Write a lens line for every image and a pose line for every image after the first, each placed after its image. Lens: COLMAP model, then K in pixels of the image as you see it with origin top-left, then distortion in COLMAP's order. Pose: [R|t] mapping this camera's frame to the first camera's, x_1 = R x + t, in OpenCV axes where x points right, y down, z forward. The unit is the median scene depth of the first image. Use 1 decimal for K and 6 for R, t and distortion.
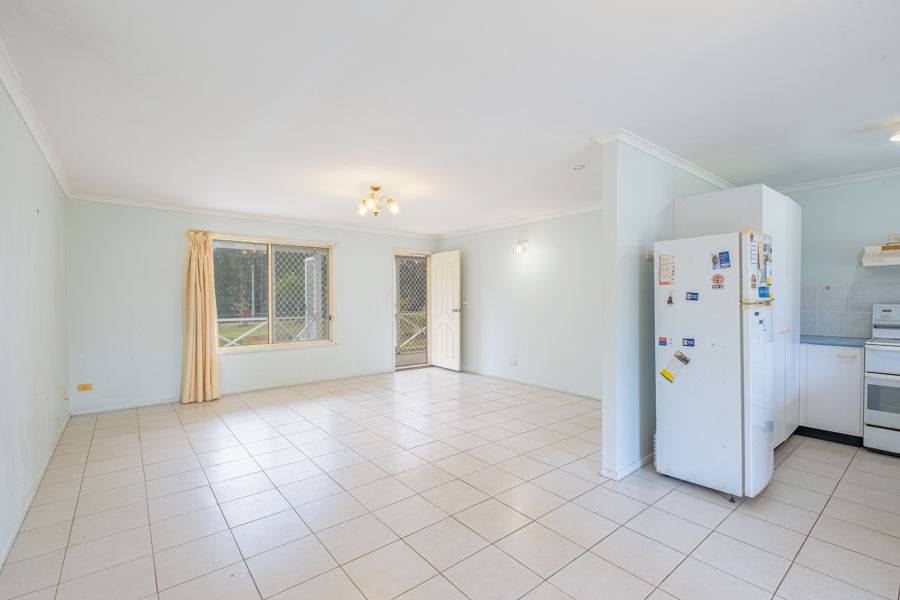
lens RADIAL K [[399.0, 0, 447.3], [0, 399.0, 302.2], [0, 0, 1]] dist [0.002667, -0.006202]
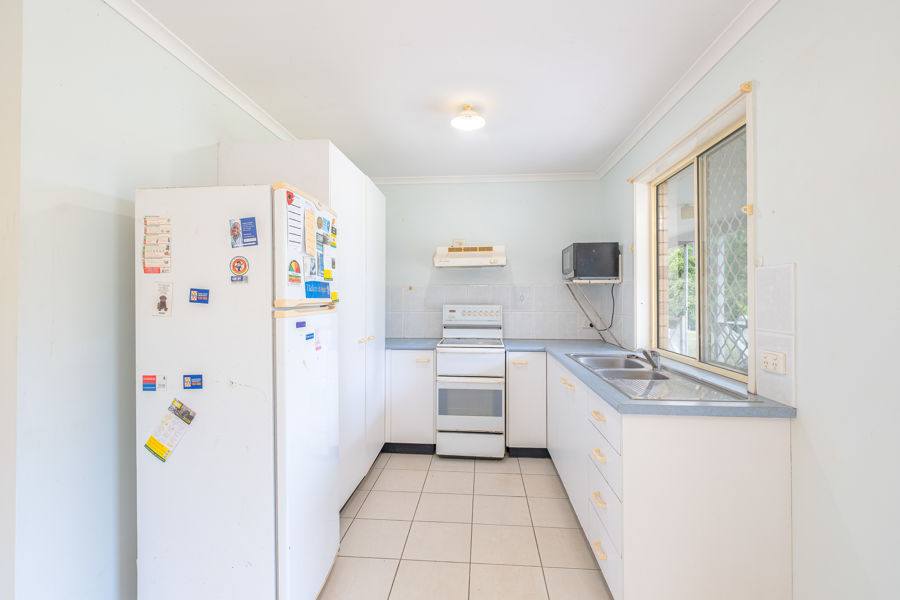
lens RADIAL K [[399.0, 0, 447.3], [0, 399.0, 302.2], [0, 0, 1]] dist [0.002667, -0.006202]
pose [[0.689161, -0.006799, 0.724577, 0.426834], [0.008035, 0.999966, 0.001741, -0.003942], [-0.724564, 0.004622, 0.689192, 0.361241]]
